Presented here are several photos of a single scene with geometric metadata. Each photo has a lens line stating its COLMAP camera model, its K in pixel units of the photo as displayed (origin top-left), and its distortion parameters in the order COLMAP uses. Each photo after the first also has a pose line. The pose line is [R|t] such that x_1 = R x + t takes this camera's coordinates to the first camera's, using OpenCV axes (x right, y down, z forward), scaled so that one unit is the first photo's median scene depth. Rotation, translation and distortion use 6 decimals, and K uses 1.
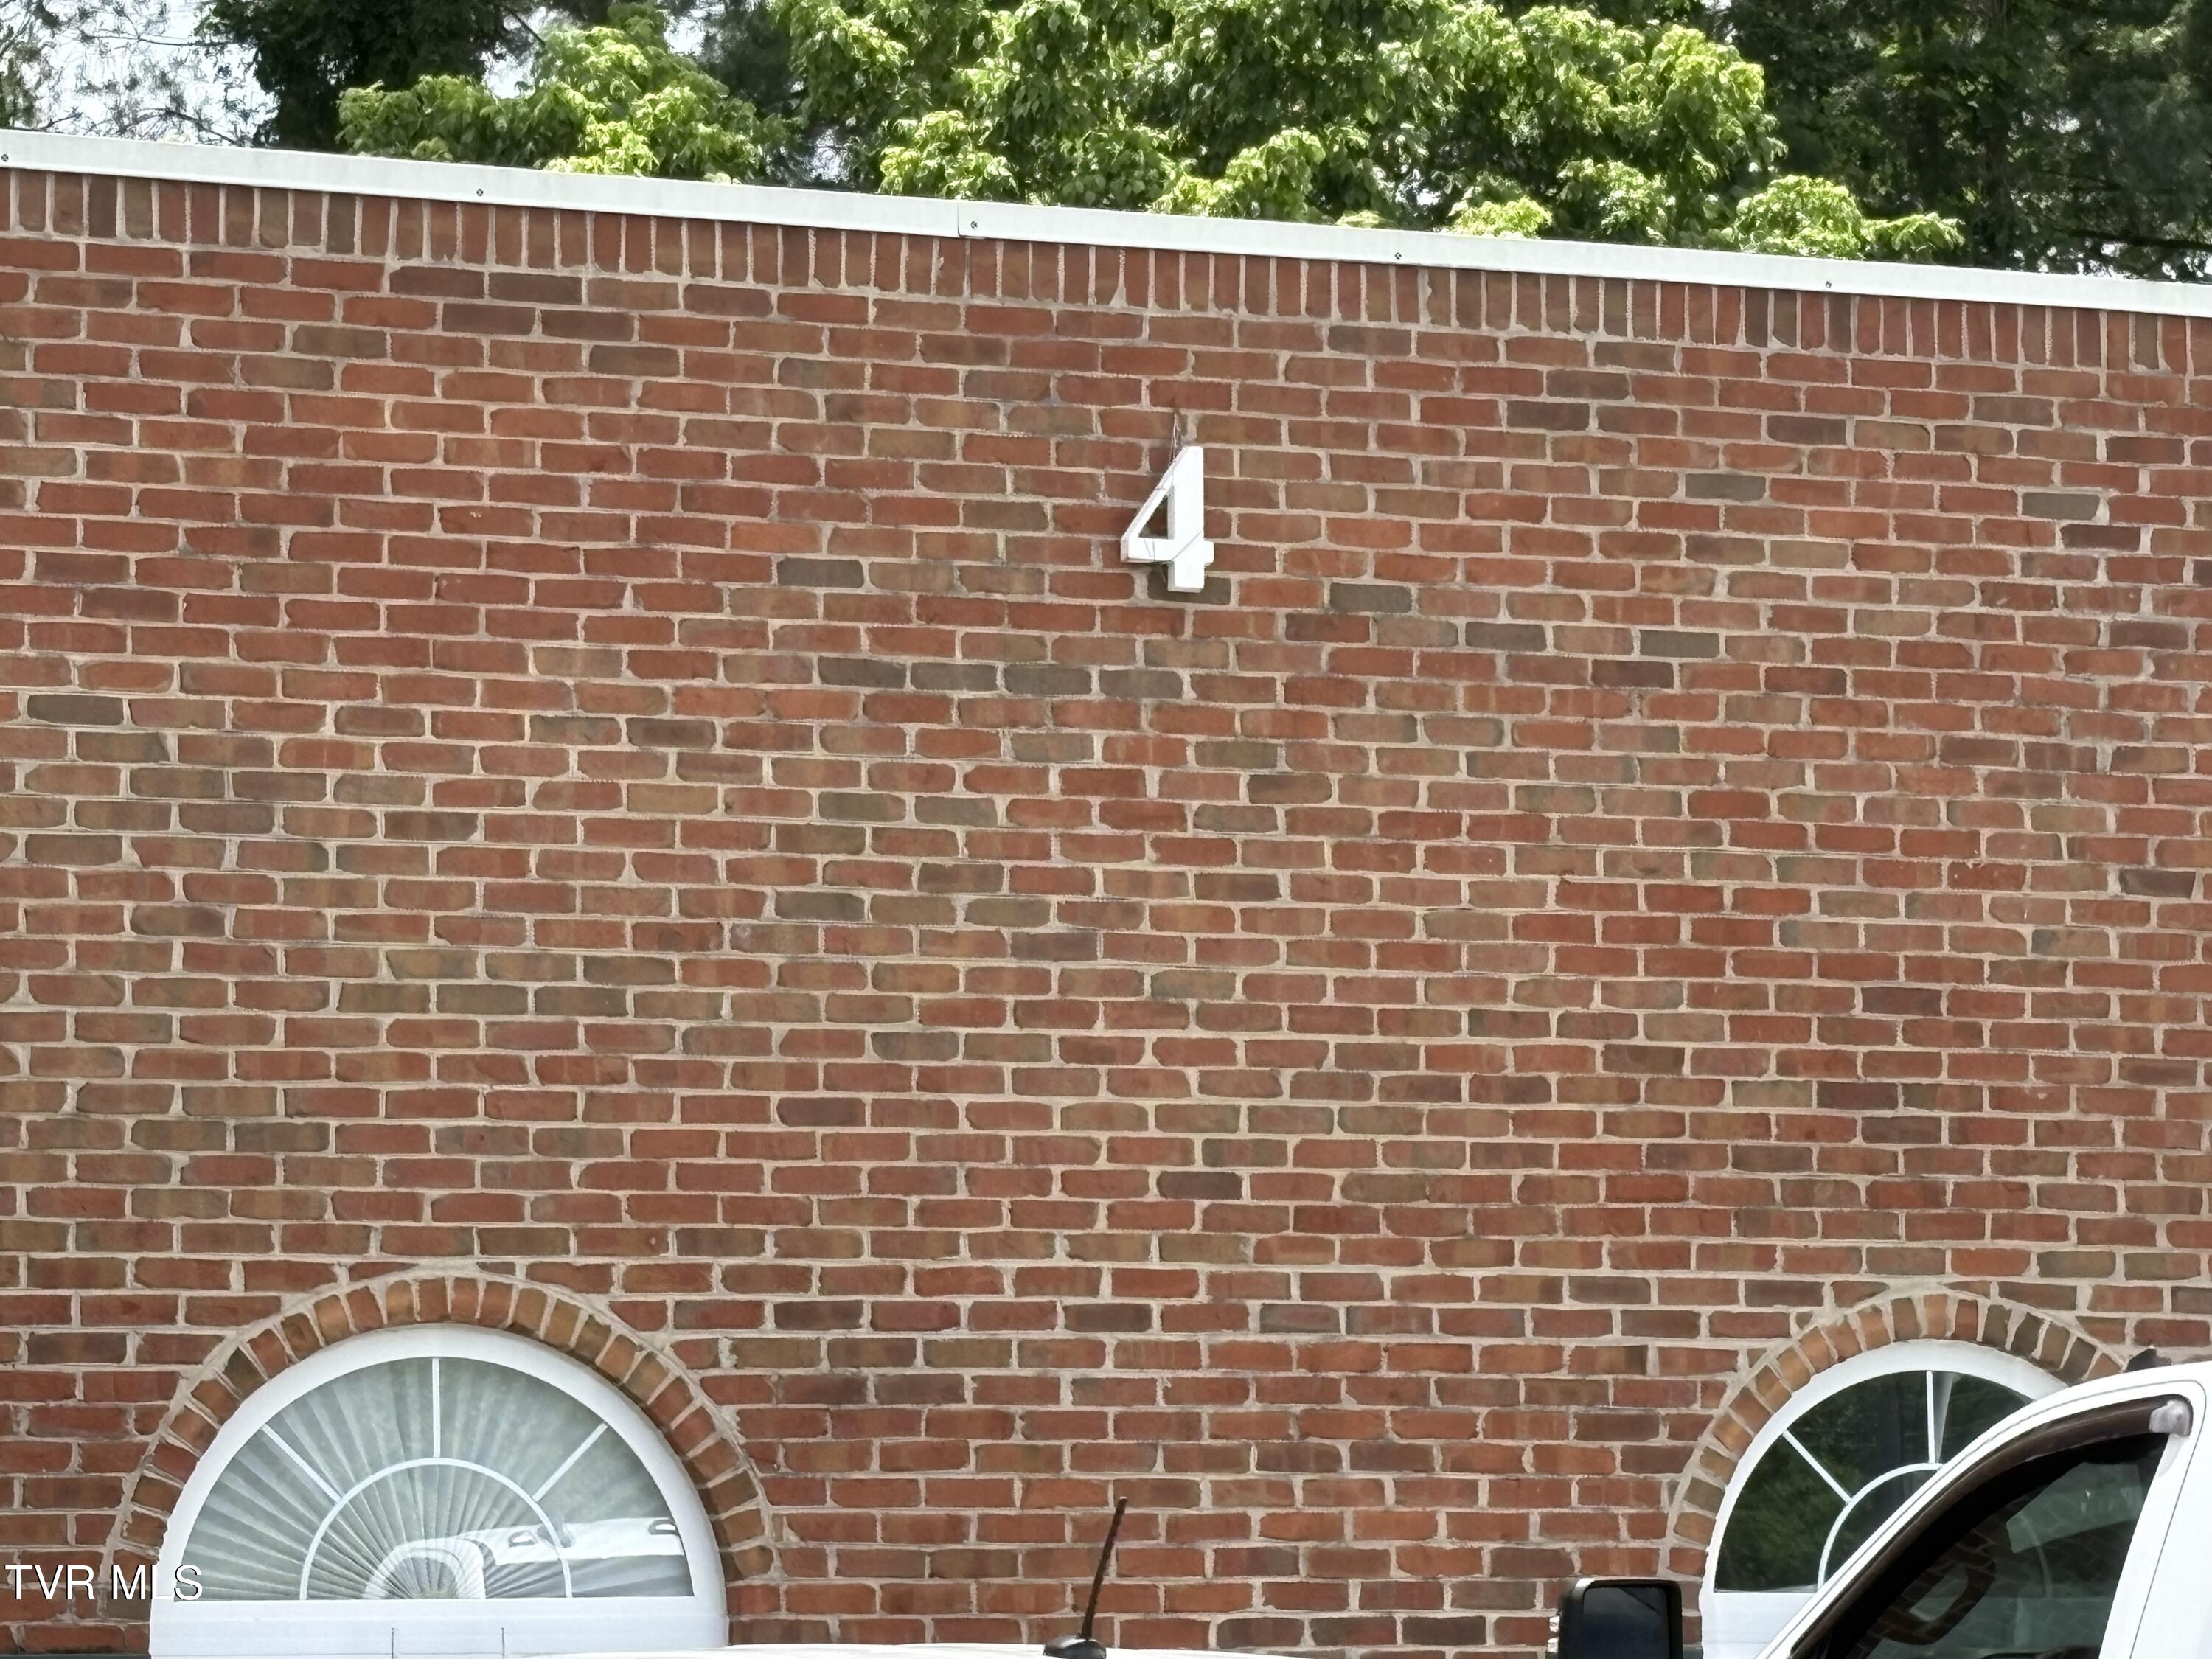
lens RADIAL K [[7497.5, 0, 1110.3], [0, 7497.5, 833.3], [0, 0, 1]] dist [0.238512, 0.788396]
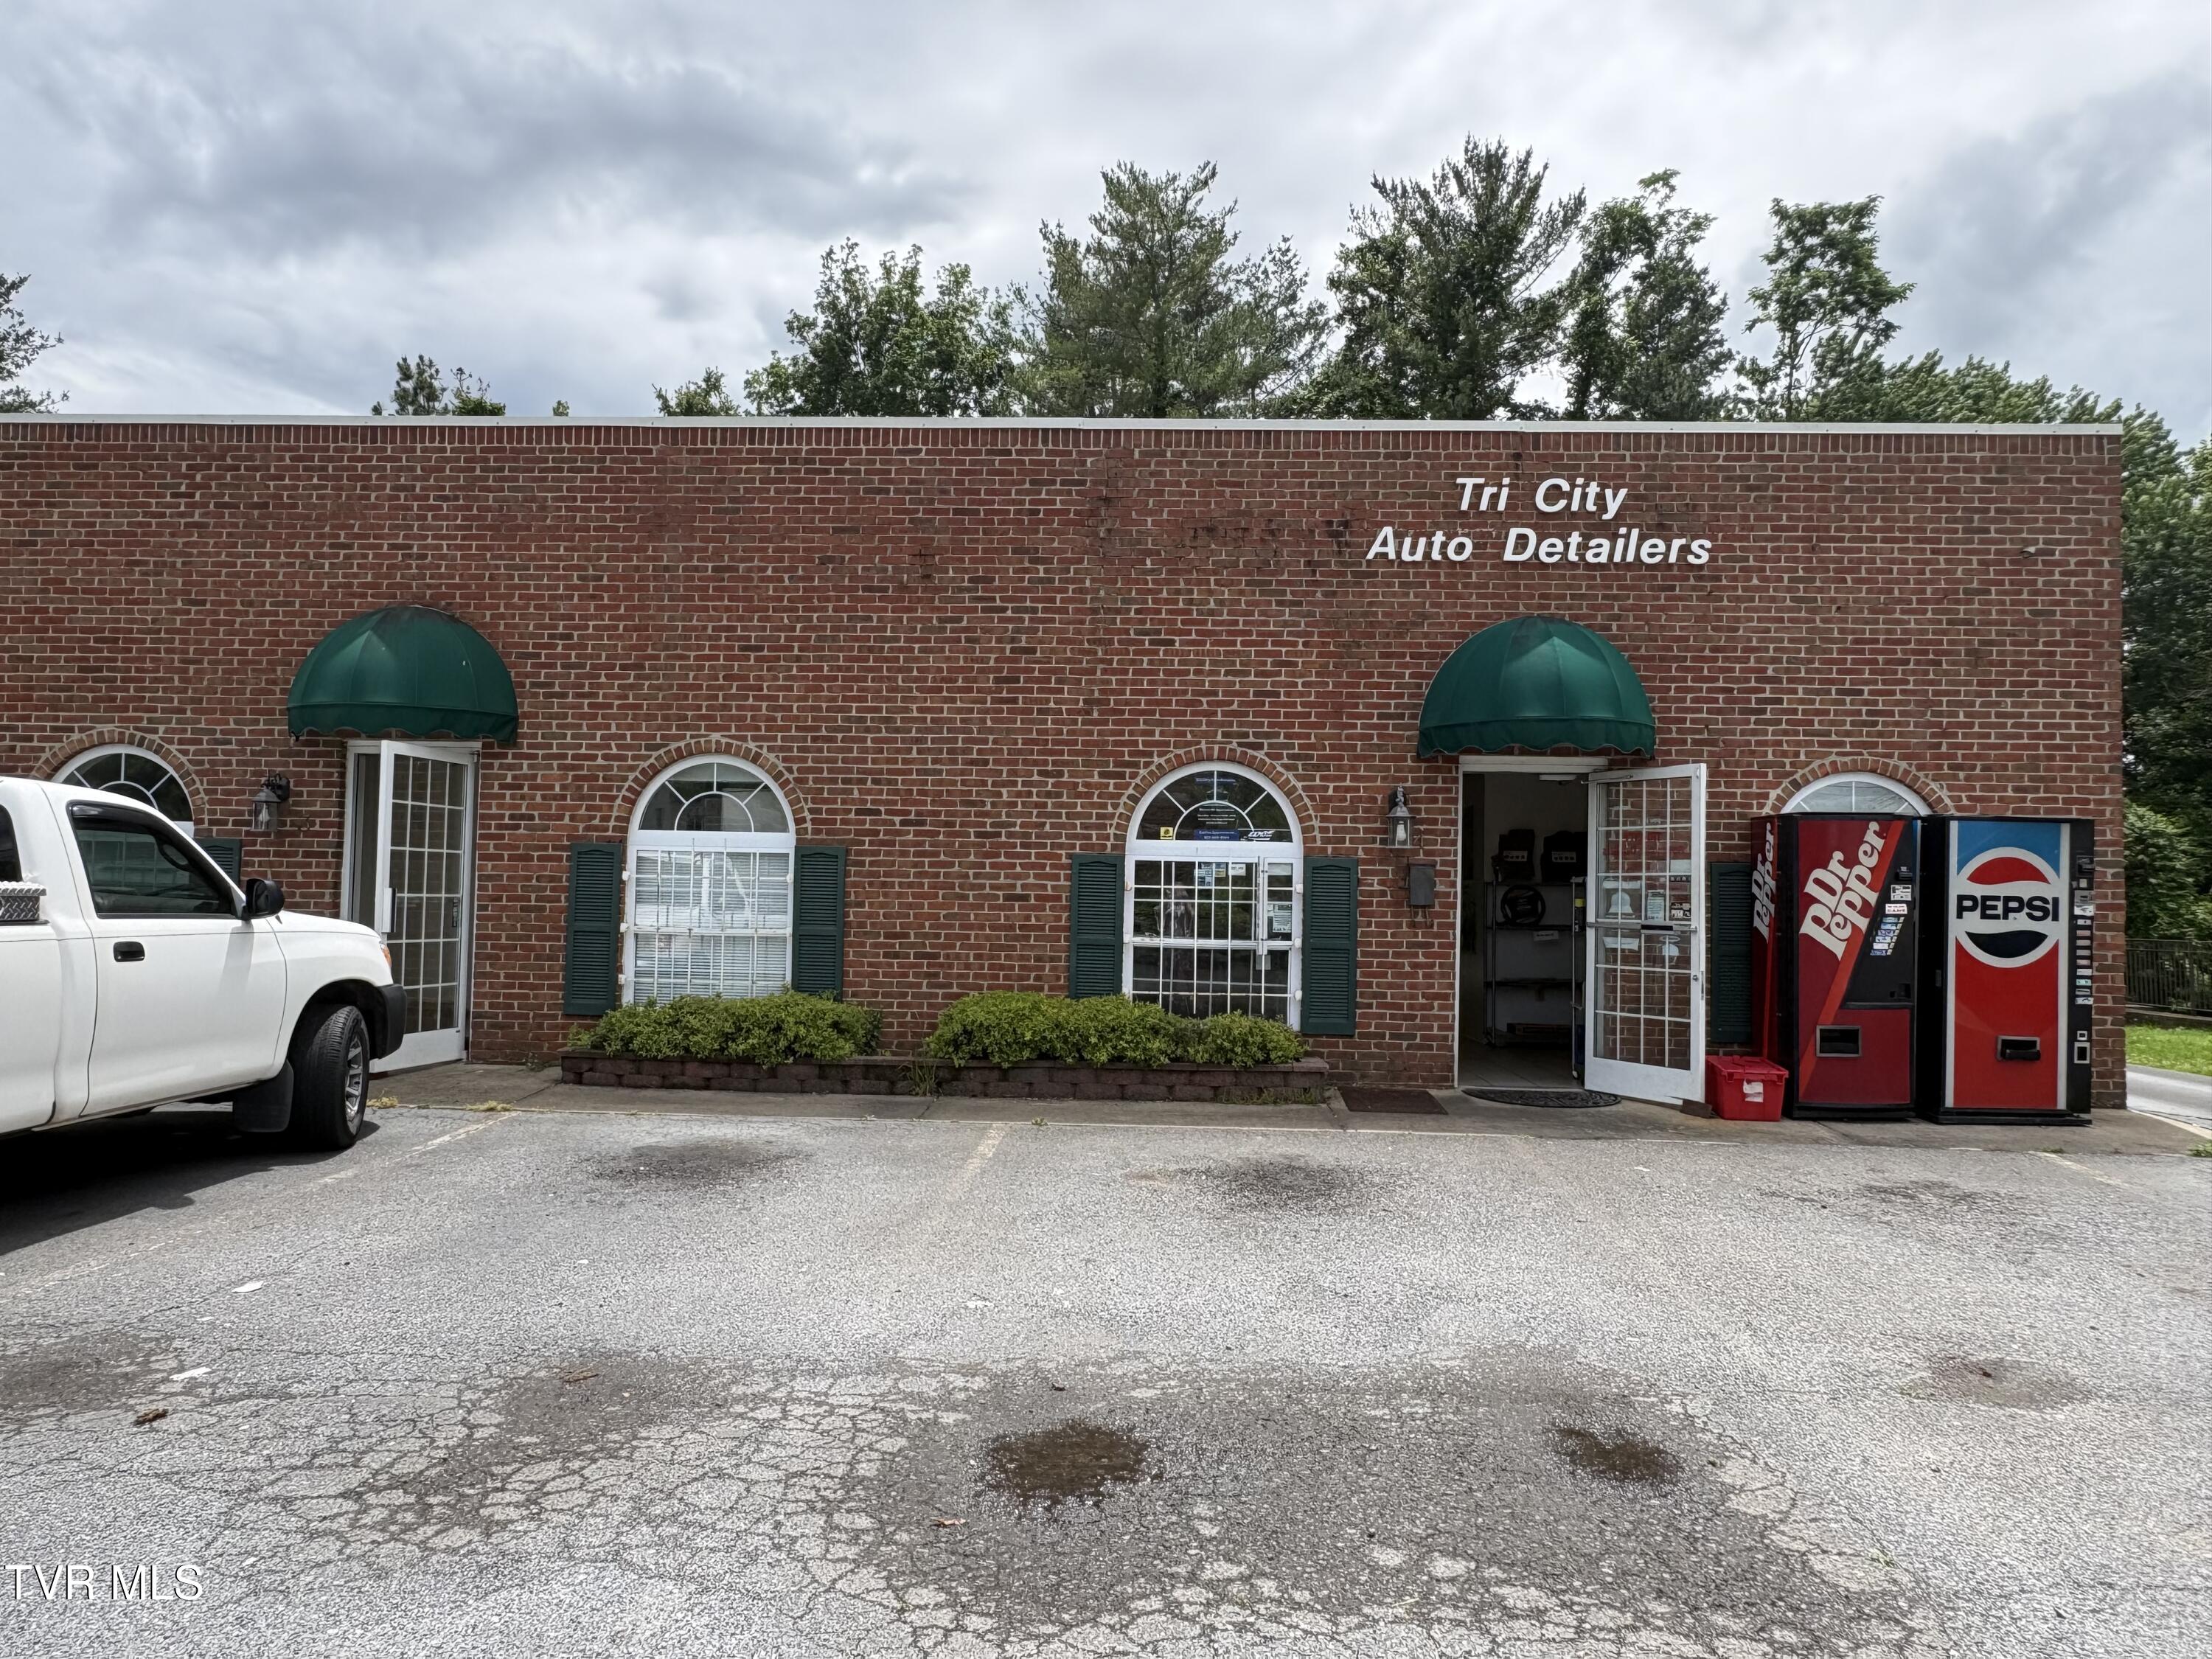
lens RADIAL K [[1427.0, 0, 1106.0], [0, 1427.0, 844.0], [0, 0, 1]] dist [-0.001353, 0.002622]
pose [[0.910164, 0.013990, -0.414011, 0.763401], [0.020596, 0.996665, 0.078959, 0.070874], [0.413735, -0.080393, 0.906841, 0.612695]]
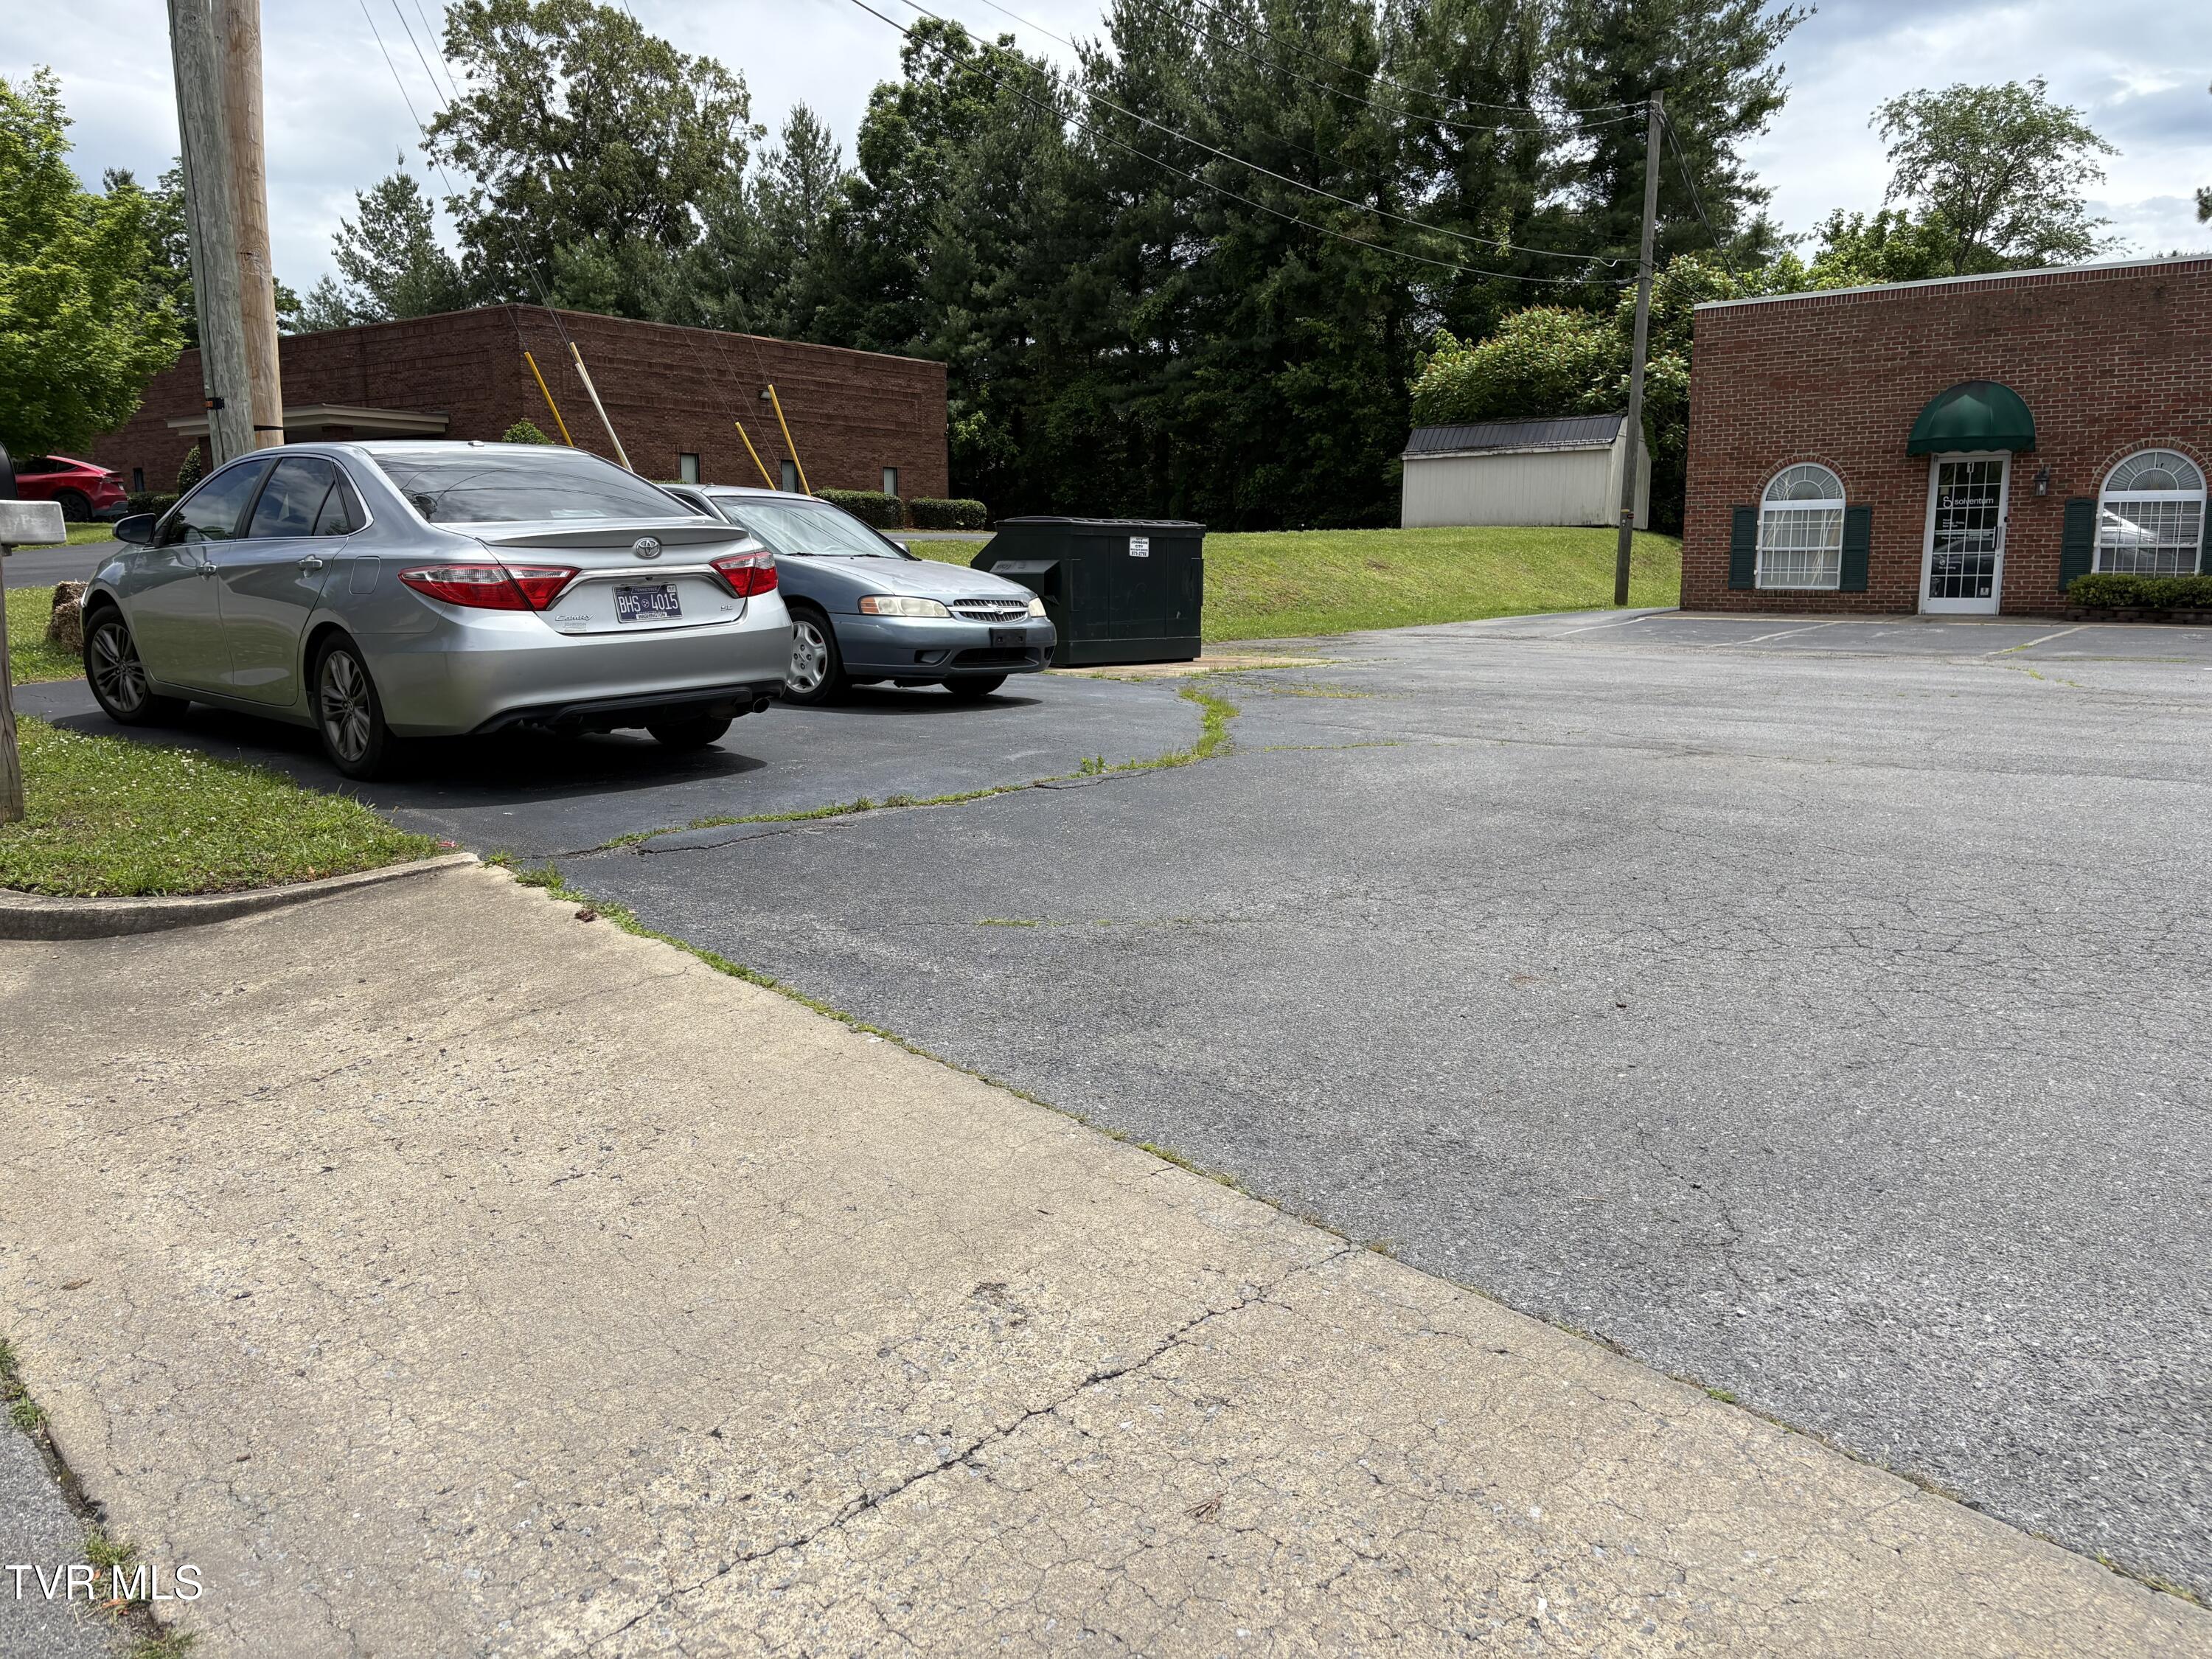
lens RADIAL K [[1664.2, 0, 1087.8], [0, 1664.2, 839.5], [0, 0, 1]] dist [0.066580, -0.077362]
pose [[0.476475, 0.155202, -0.865381, 0.271308], [0.106299, 0.966905, 0.231938, -0.054717], [0.872738, -0.202501, 0.444208, -0.638355]]
